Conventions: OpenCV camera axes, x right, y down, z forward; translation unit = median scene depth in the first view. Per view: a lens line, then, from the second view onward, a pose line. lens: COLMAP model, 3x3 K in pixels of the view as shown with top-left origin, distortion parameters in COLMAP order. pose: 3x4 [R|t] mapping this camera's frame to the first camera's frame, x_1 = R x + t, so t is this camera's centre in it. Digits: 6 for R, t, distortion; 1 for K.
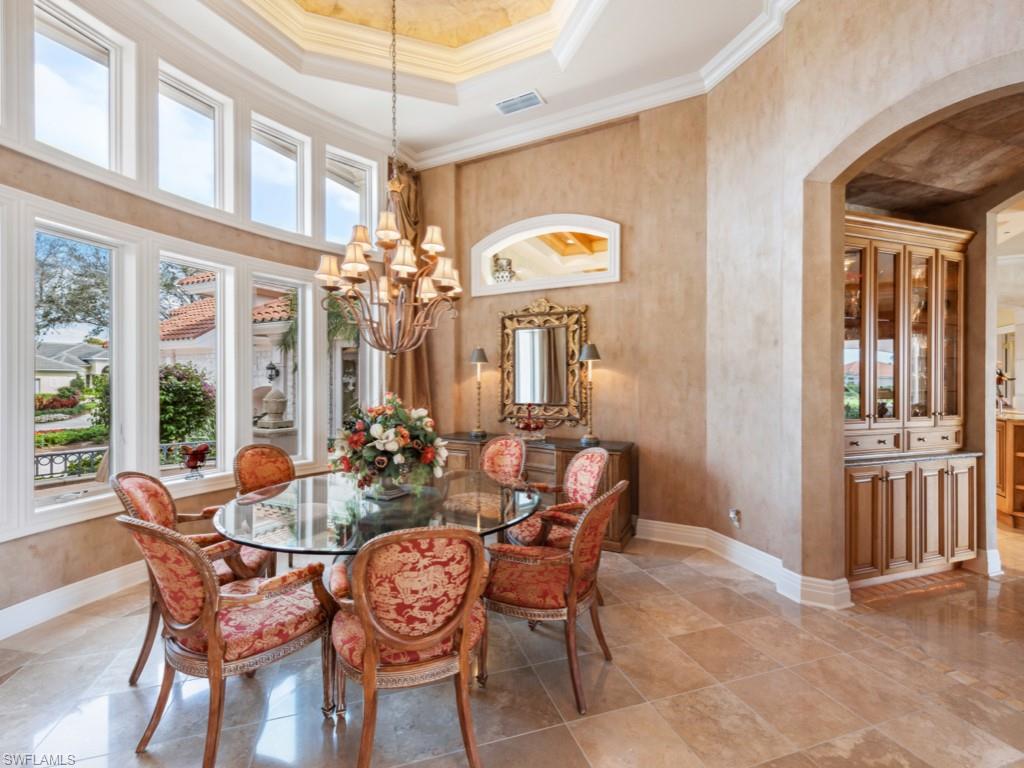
lens RADIAL K [[449.7, 0, 509.5], [0, 449.7, 388.7], [0, 0, 1]] dist [0.015708, -0.004189]
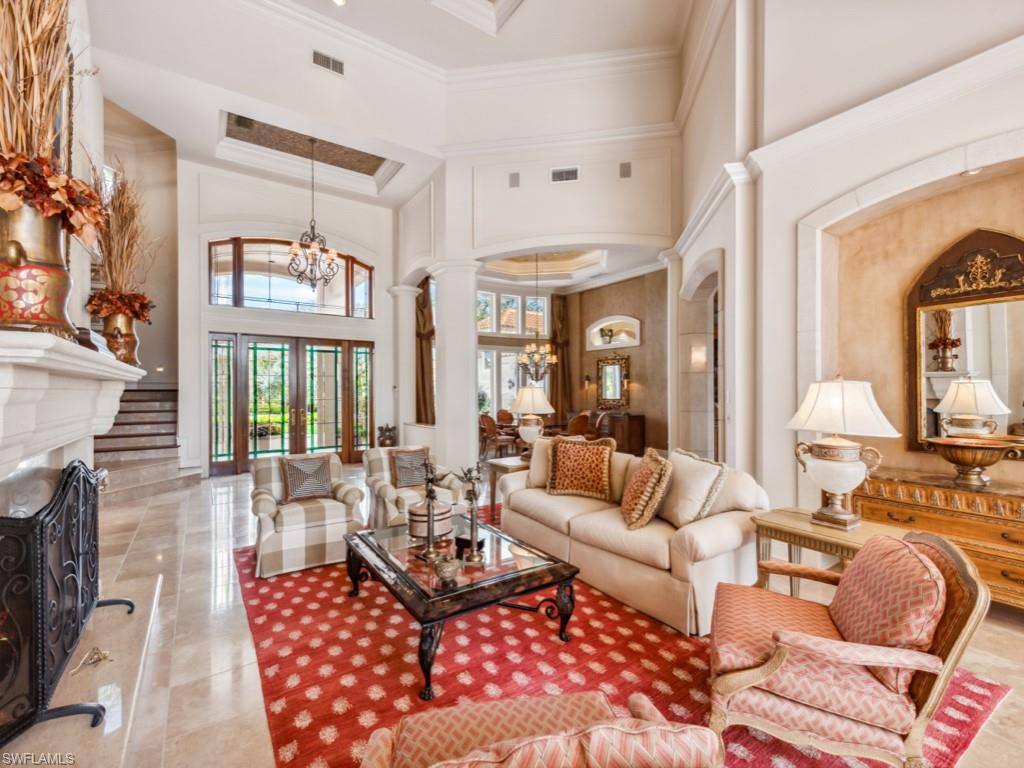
lens RADIAL K [[449.7, 0, 511.2], [0, 449.7, 389.1], [0, 0, 1]] dist [0.015708, -0.004189]
pose [[0.879806, -0.005943, -0.475296, 0.663524], [-0.000096, 0.999920, -0.012680, 0.012543], [0.475333, 0.011202, 0.879734, -1.164316]]
